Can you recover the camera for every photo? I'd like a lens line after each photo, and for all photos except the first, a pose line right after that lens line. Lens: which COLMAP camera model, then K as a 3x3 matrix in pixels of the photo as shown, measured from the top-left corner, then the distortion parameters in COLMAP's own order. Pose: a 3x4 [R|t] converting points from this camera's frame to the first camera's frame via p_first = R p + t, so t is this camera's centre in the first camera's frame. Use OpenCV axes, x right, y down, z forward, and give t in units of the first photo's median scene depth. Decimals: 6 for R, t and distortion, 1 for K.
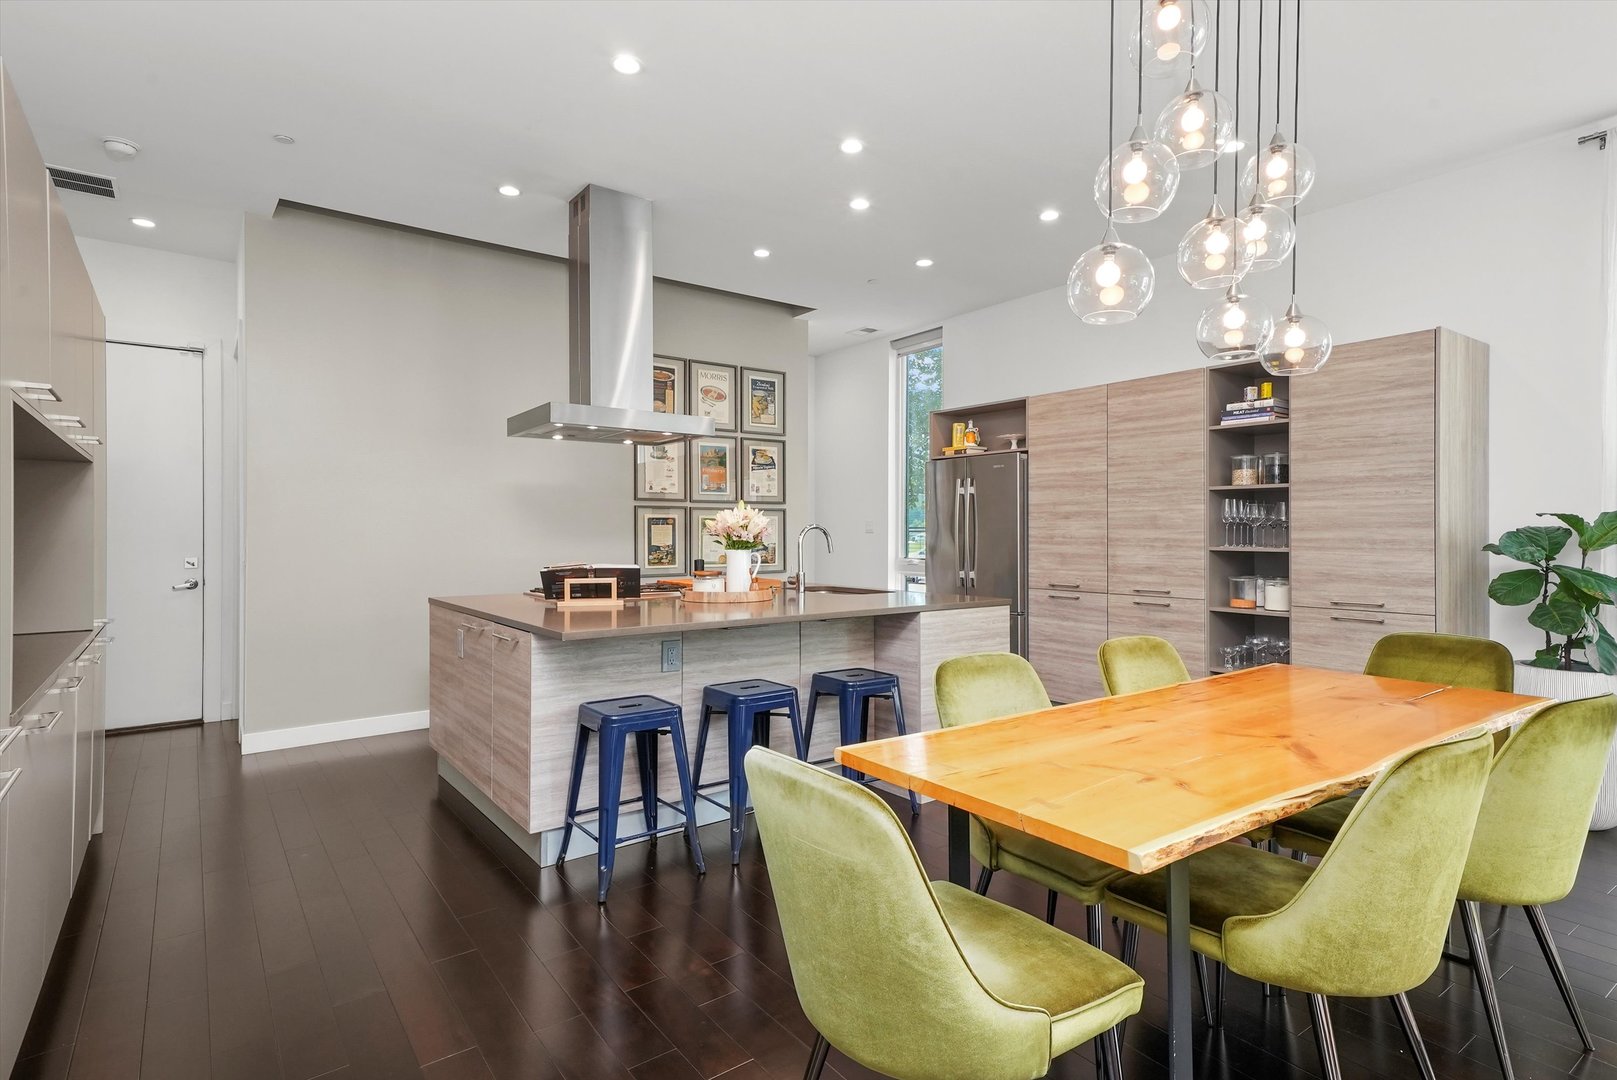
lens RADIAL K [[823.9, 0, 811.1], [0, 823.9, 531.2], [0, 0, 1]] dist [-0.007144, -0.000918]
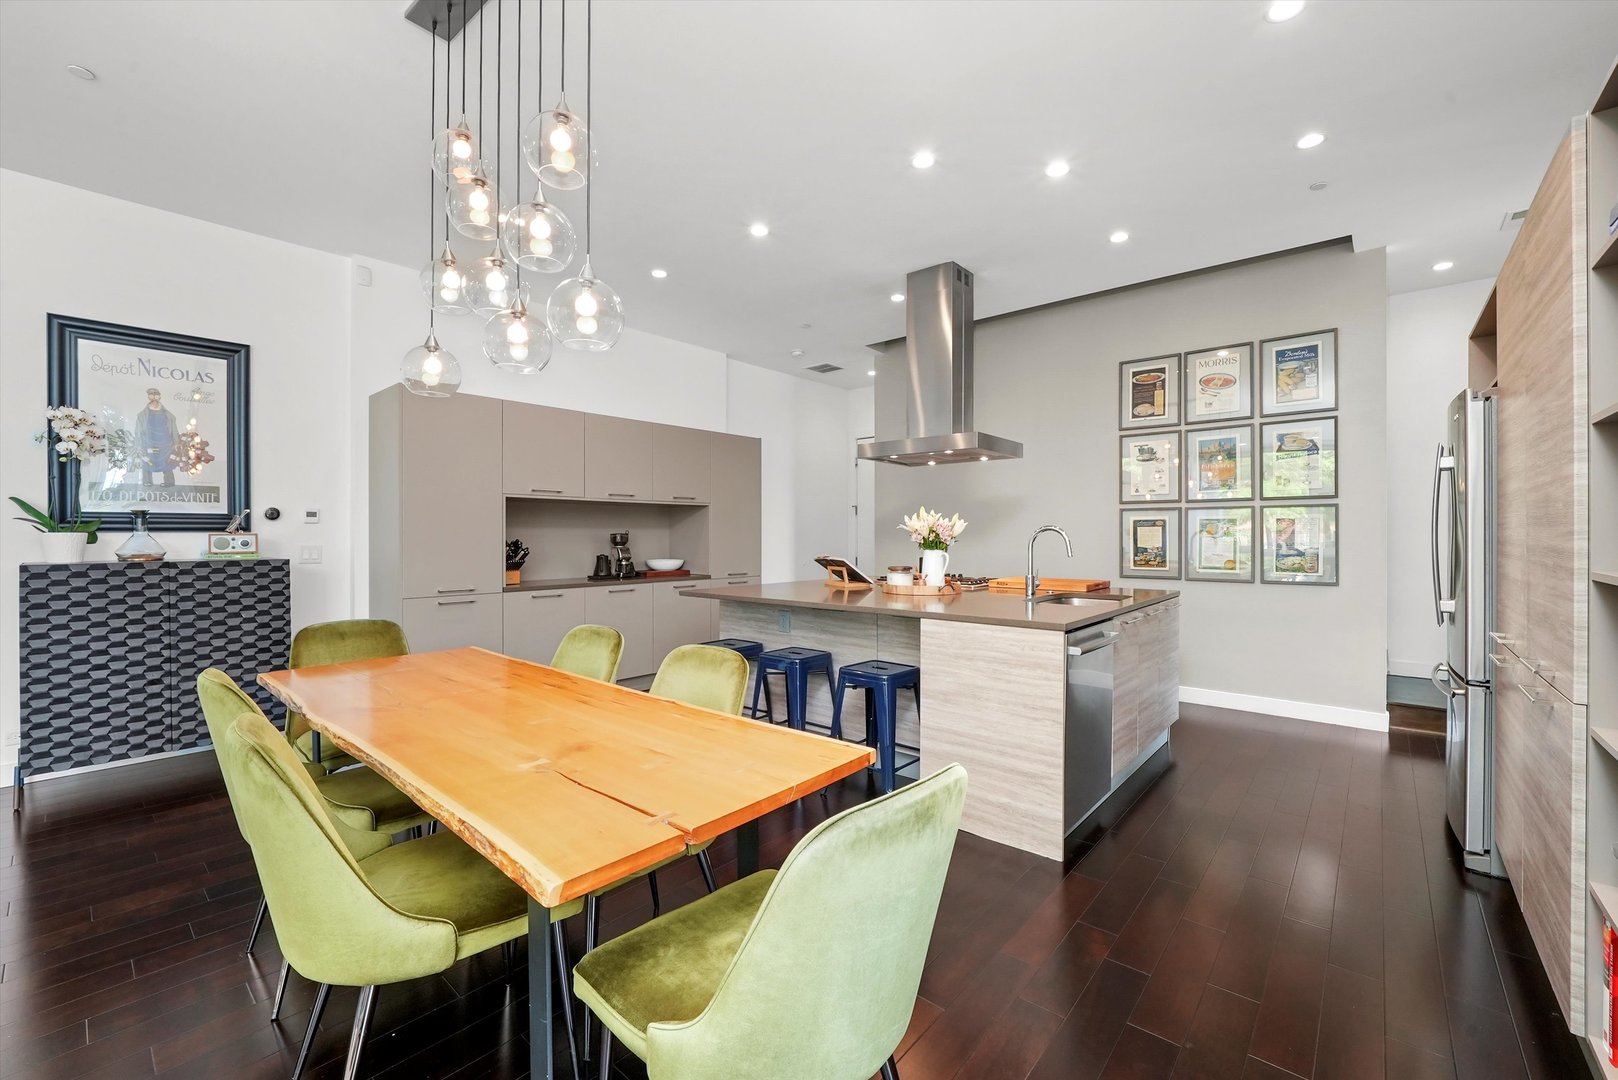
lens RADIAL K [[663.5, 0, 809.4], [0, 663.5, 531.2], [0, 0, 1]] dist [-0.010282, -0.000627]
pose [[0.220649, -0.003325, -0.975348, 0.697086], [0.002517, 0.999993, -0.002840, -0.001339], [0.975350, -0.001828, 0.220656, 0.568818]]
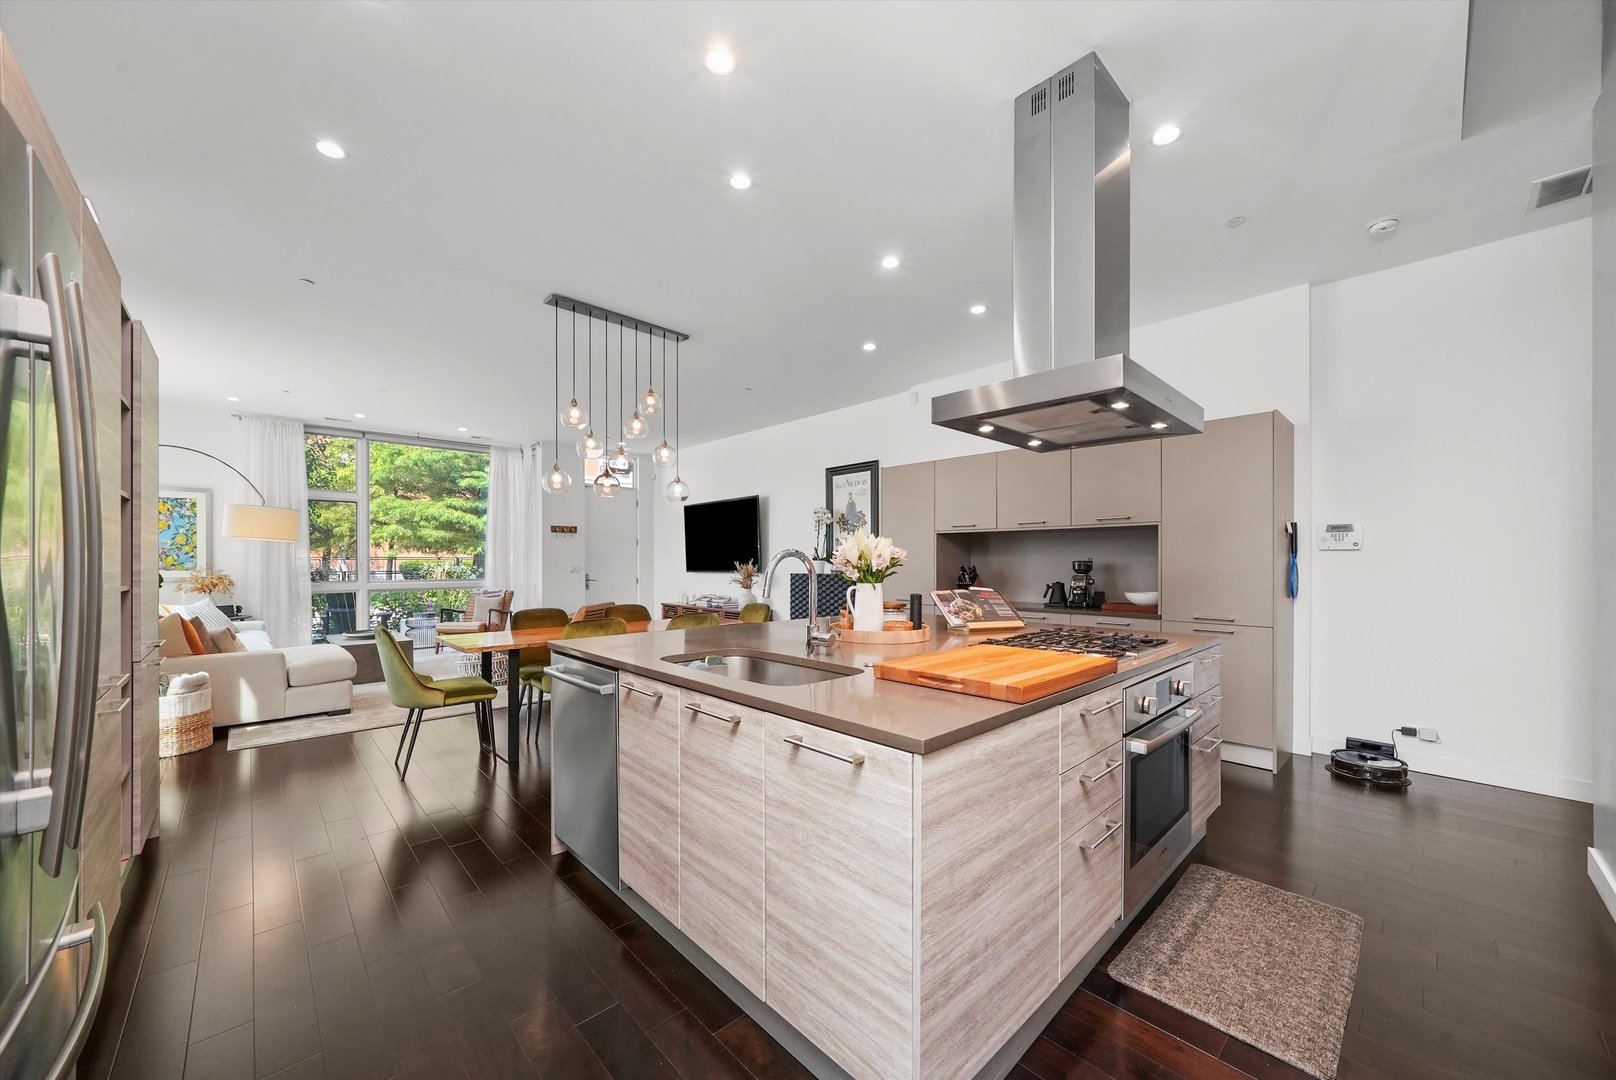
lens RADIAL K [[607.9, 0, 818.5], [0, 607.9, 563.1], [0, 0, 1]] dist [-0.003987, 0.000244]
pose [[-0.992686, -0.000552, -0.120721, 0.027905], [-0.000722, 0.999999, 0.001370, 0.000987], [0.120720, 0.001447, -0.992686, 1.487869]]
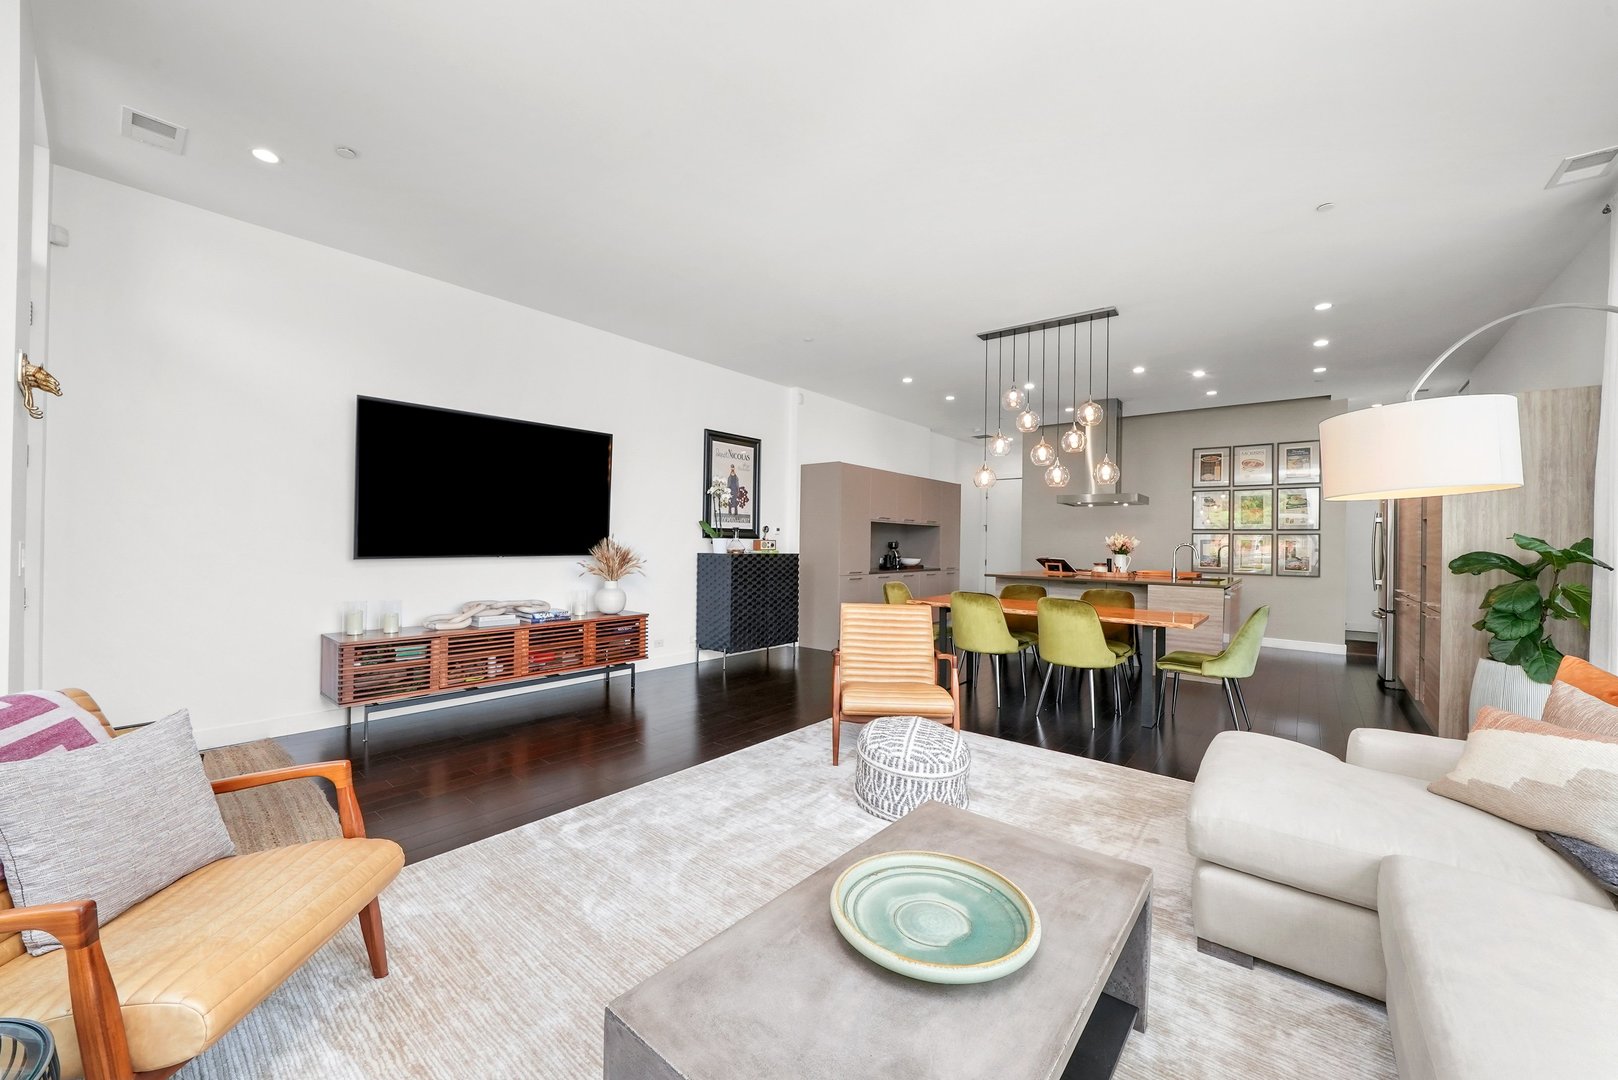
lens RADIAL K [[617.9, 0, 815.6], [0, 617.9, 536.1], [0, 0, 1]] dist [0.003136, 0.000891]
pose [[0.254953, -0.004172, -0.966944, 1.198180], [-0.014827, 0.999856, -0.008223, -0.000954], [0.966840, 0.016433, 0.254854, -0.206212]]
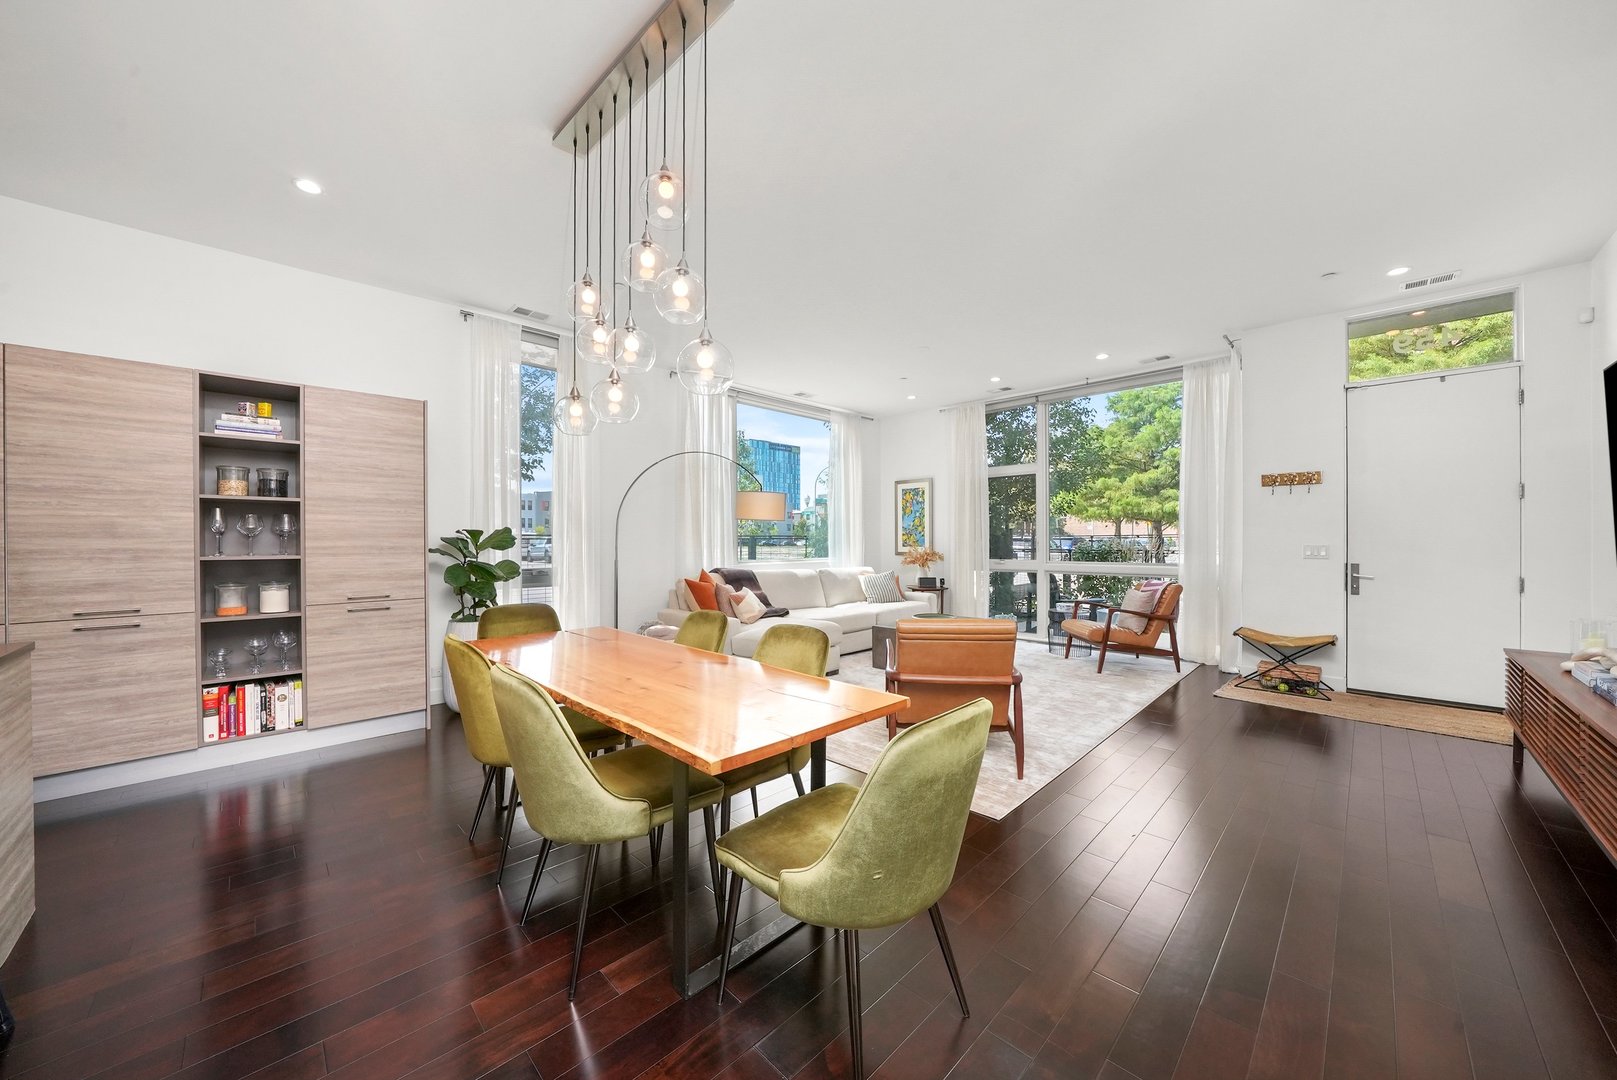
lens RADIAL K [[562.2, 0, 807.9], [0, 562.2, 545.4], [0, 0, 1]] dist [-0.009546, 0.000237]
pose [[-0.149209, -0.009998, 0.988755, -0.245311], [0.001502, 0.999945, 0.010338, 0.000039], [-0.988804, 0.003027, -0.149186, 0.362320]]
